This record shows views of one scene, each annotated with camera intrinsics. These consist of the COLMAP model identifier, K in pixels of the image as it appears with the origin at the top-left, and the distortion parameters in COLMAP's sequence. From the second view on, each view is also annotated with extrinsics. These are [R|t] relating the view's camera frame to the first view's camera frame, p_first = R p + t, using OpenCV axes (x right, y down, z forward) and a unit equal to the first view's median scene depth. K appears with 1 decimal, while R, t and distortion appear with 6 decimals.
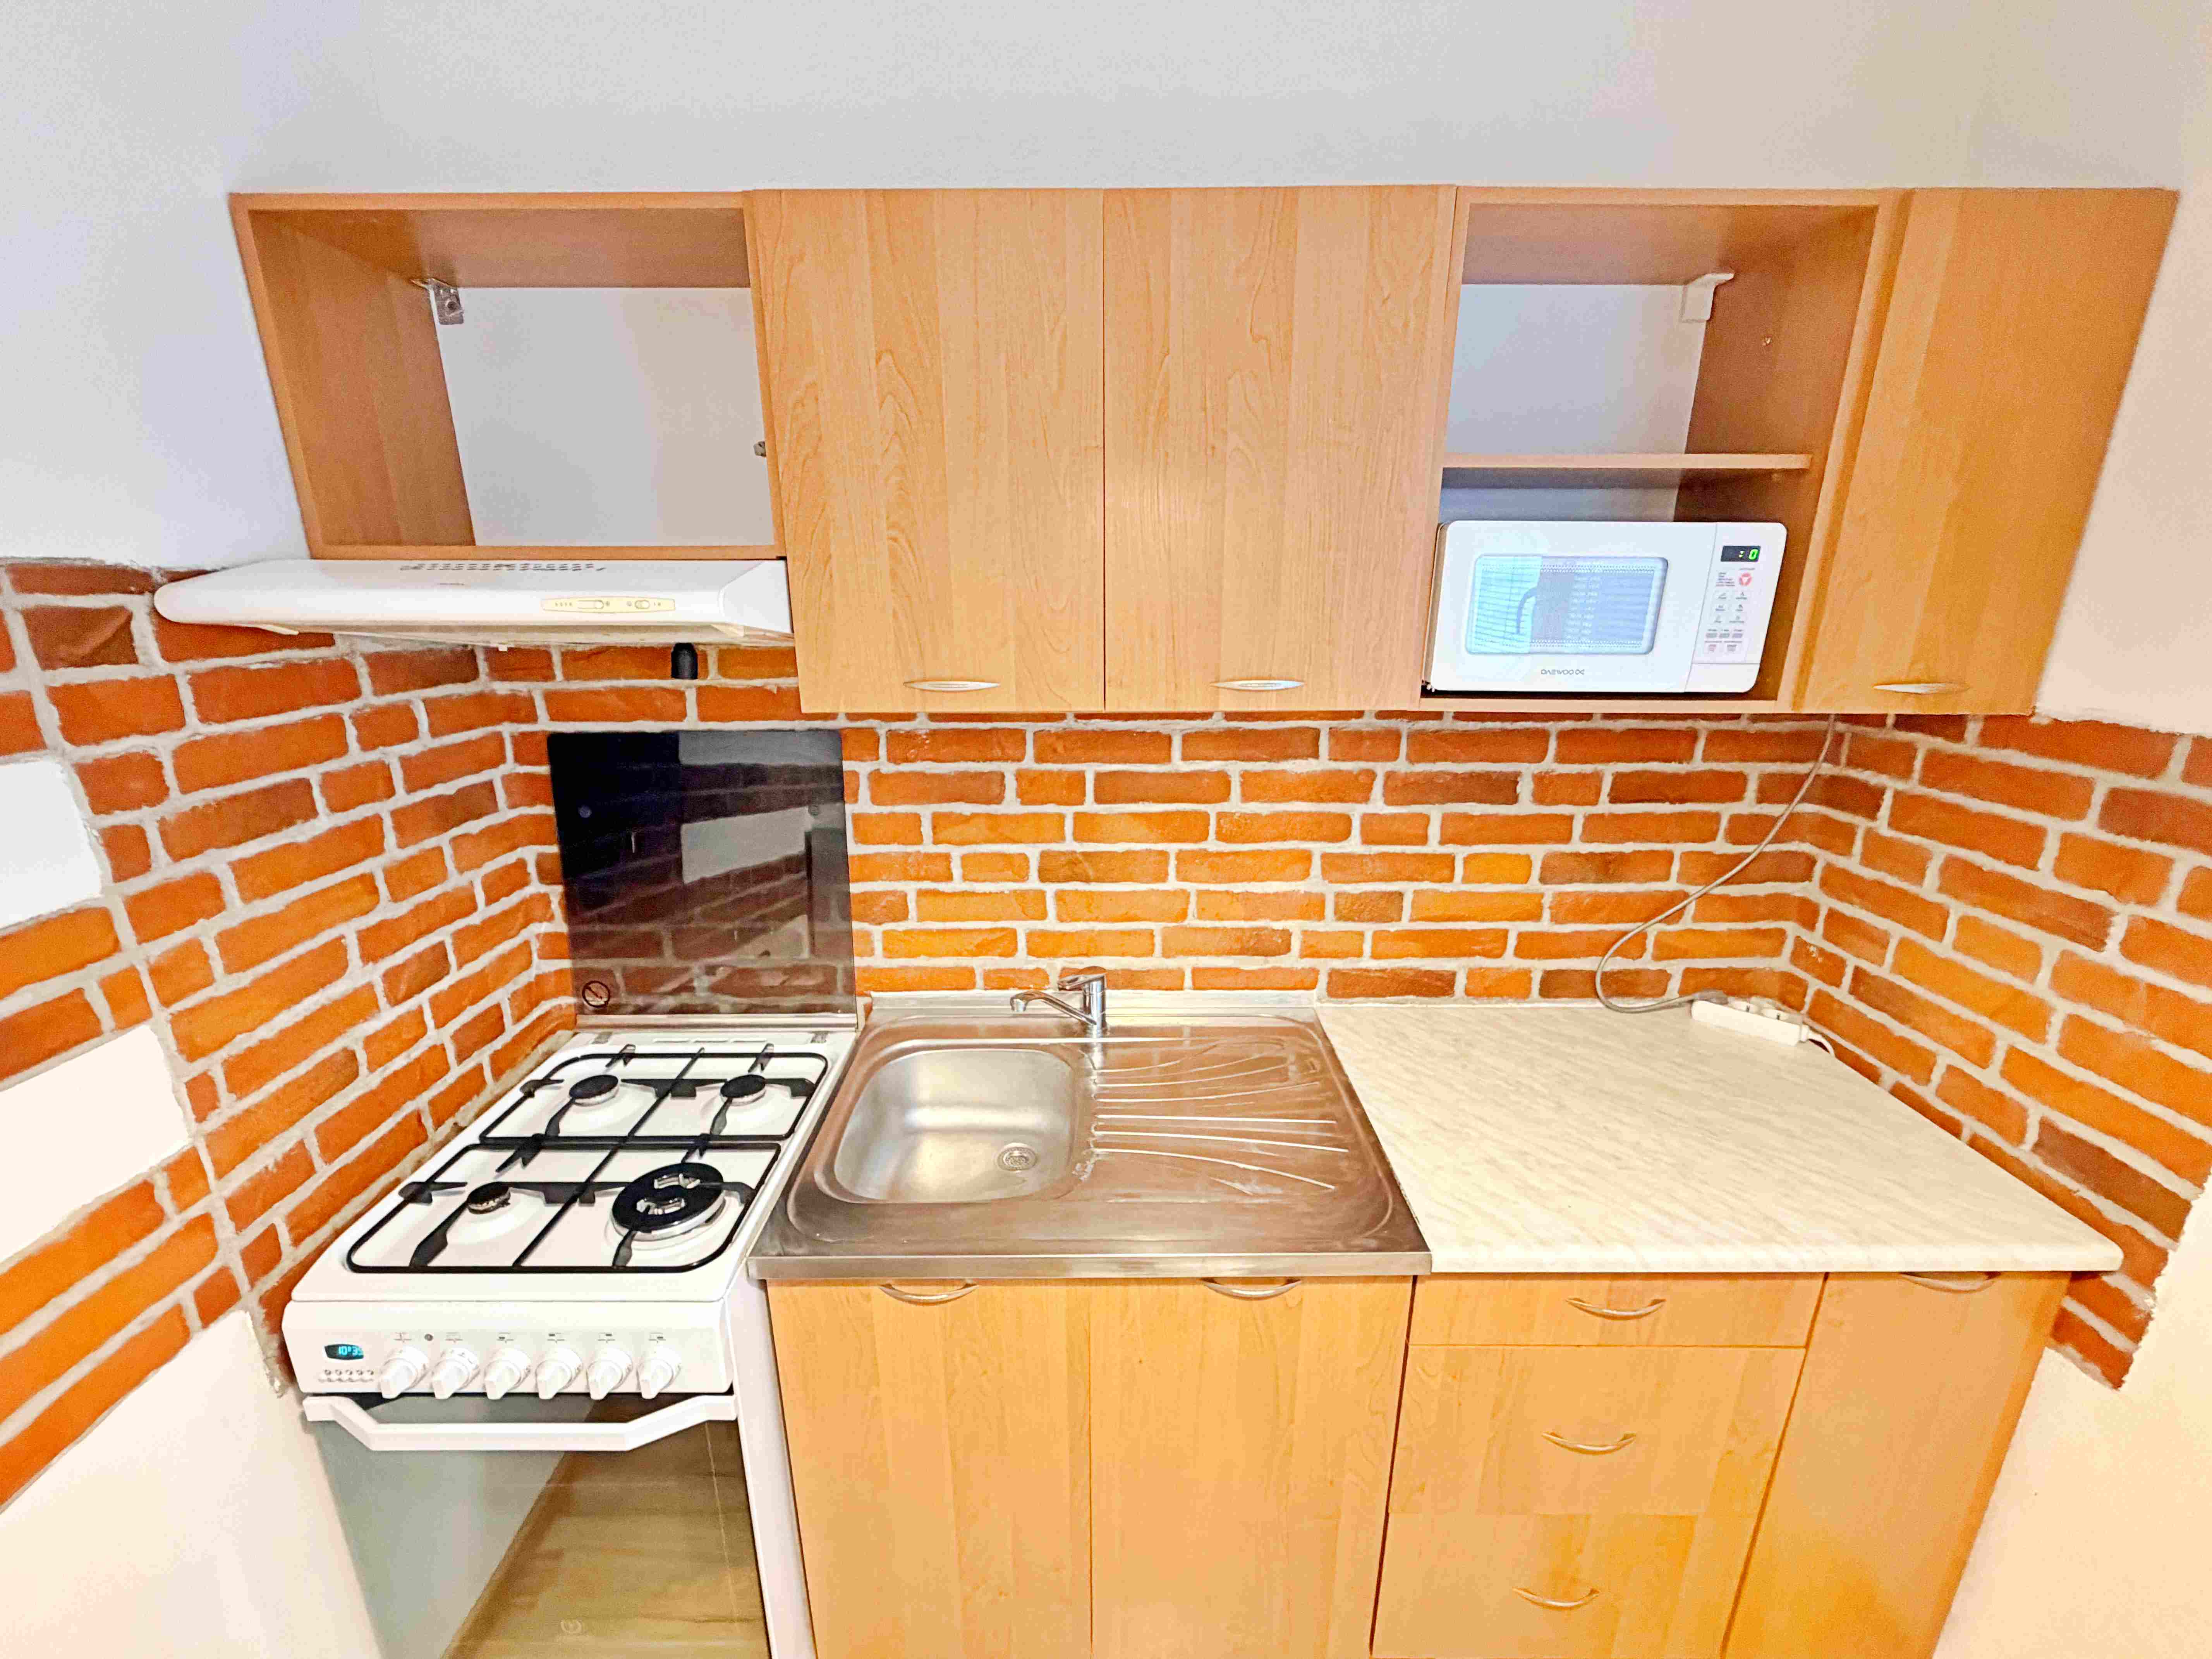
lens RADIAL K [[886.1, 0, 1100.5], [0, 886.1, 830.3], [0, 0, 1]] dist [-0.000233, 0.000053]
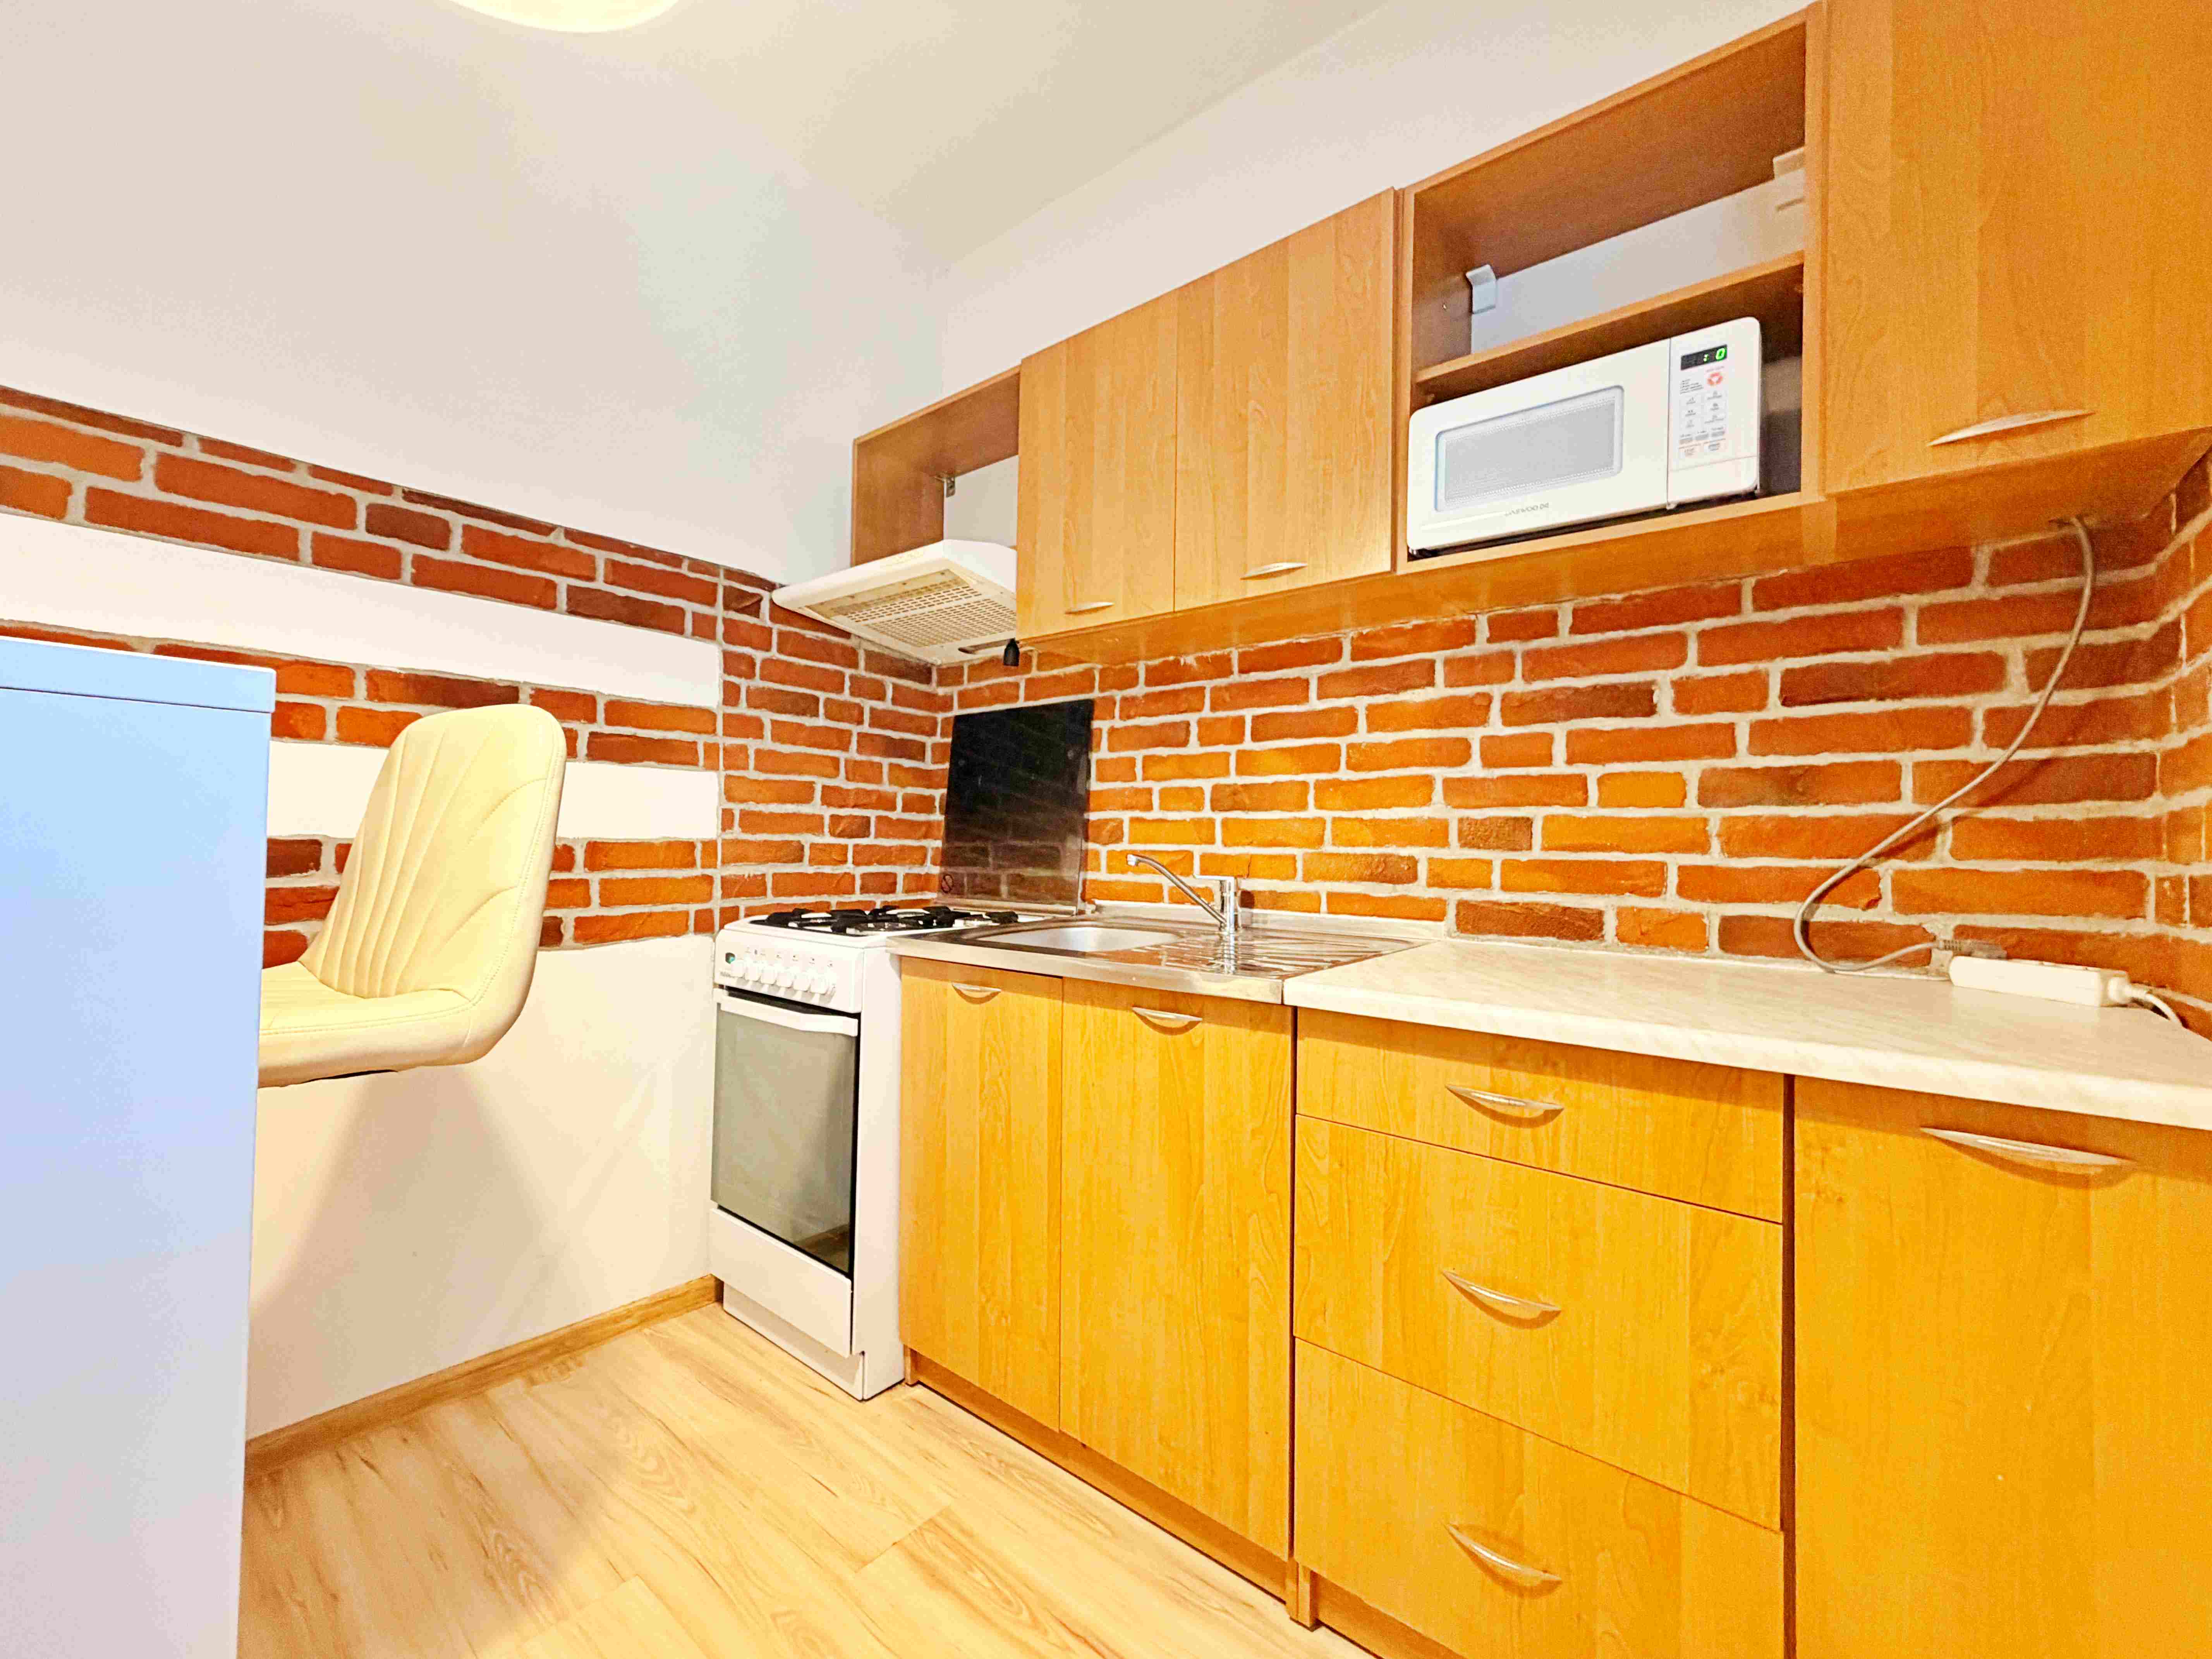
lens RADIAL K [[884.2, 0, 1097.7], [0, 884.2, 826.7], [0, 0, 1]] dist [0.000204, -0.000056]
pose [[0.776964, 0.005937, -0.629517, 0.600484], [-0.189824, 0.955625, -0.225273, 0.398534], [0.600245, 0.294526, 0.743613, 0.005004]]
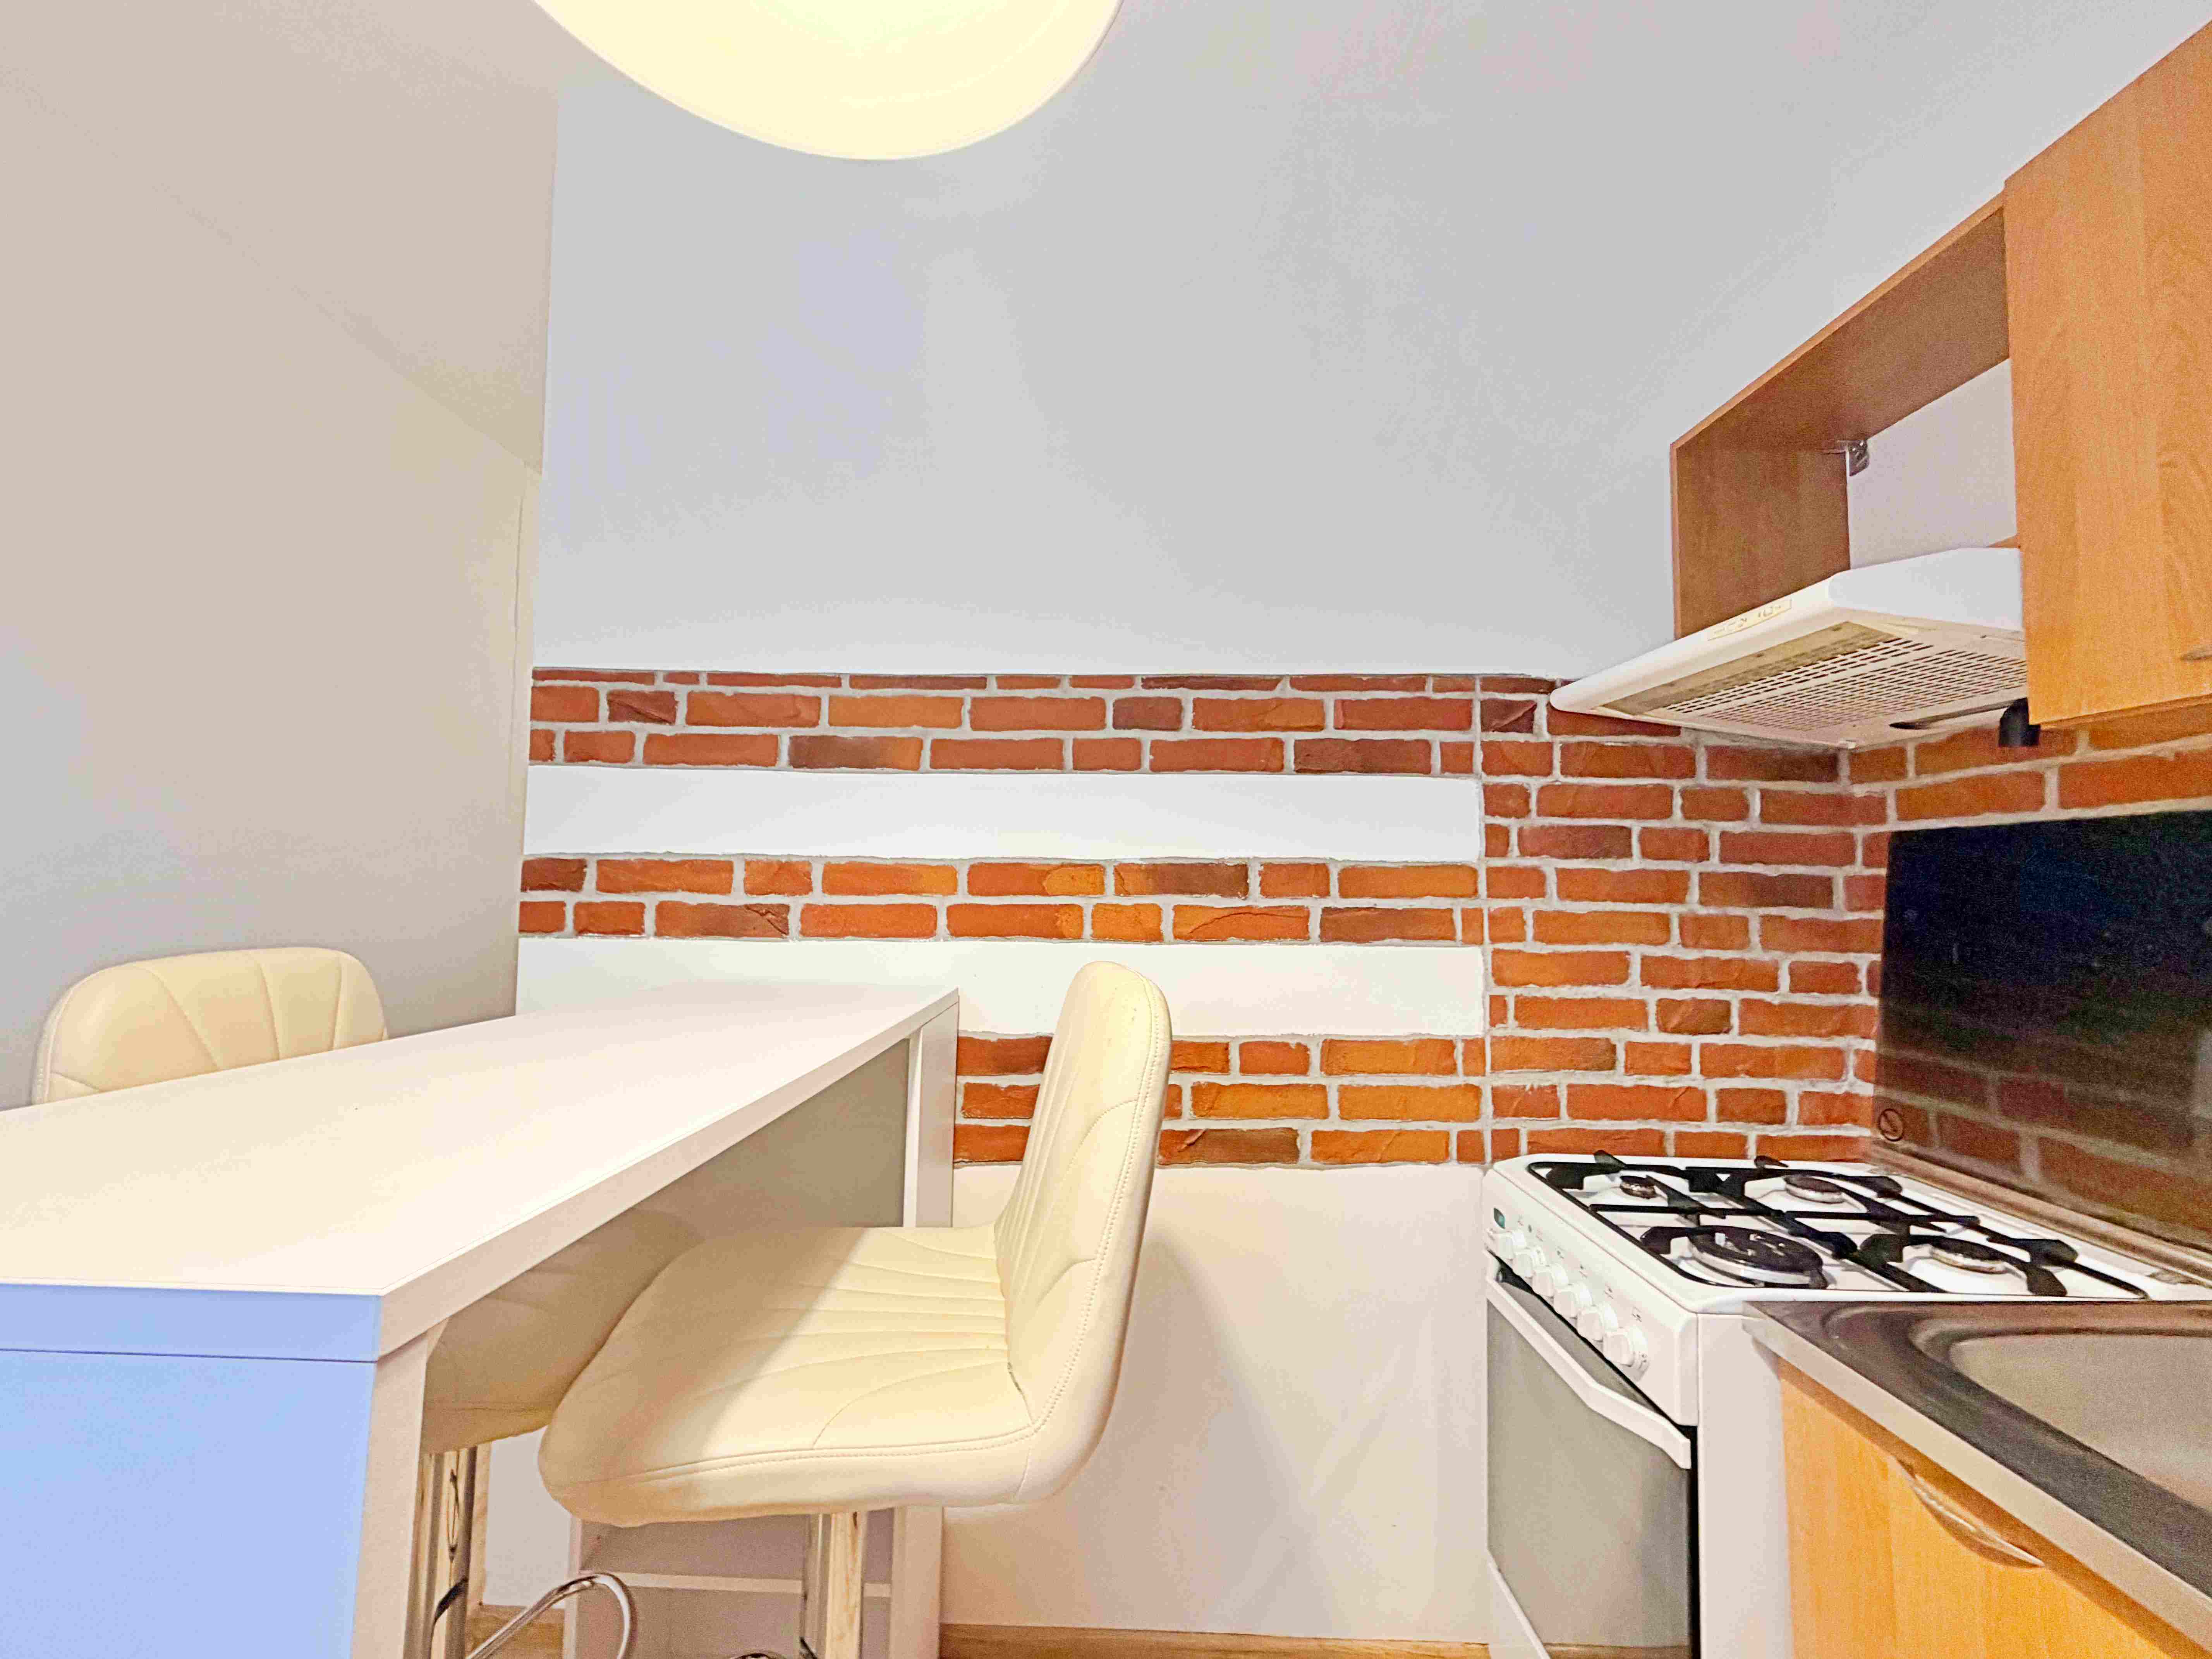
lens RADIAL K [[919.7, 0, 1095.2], [0, 919.7, 827.8], [0, 0, 1]] dist [-0.000234, -0.000112]
pose [[-0.002685, -0.055037, -0.998481, 0.371681], [-0.285551, 0.956953, -0.051980, 0.182701], [0.958360, 0.284977, -0.018285, 0.184472]]
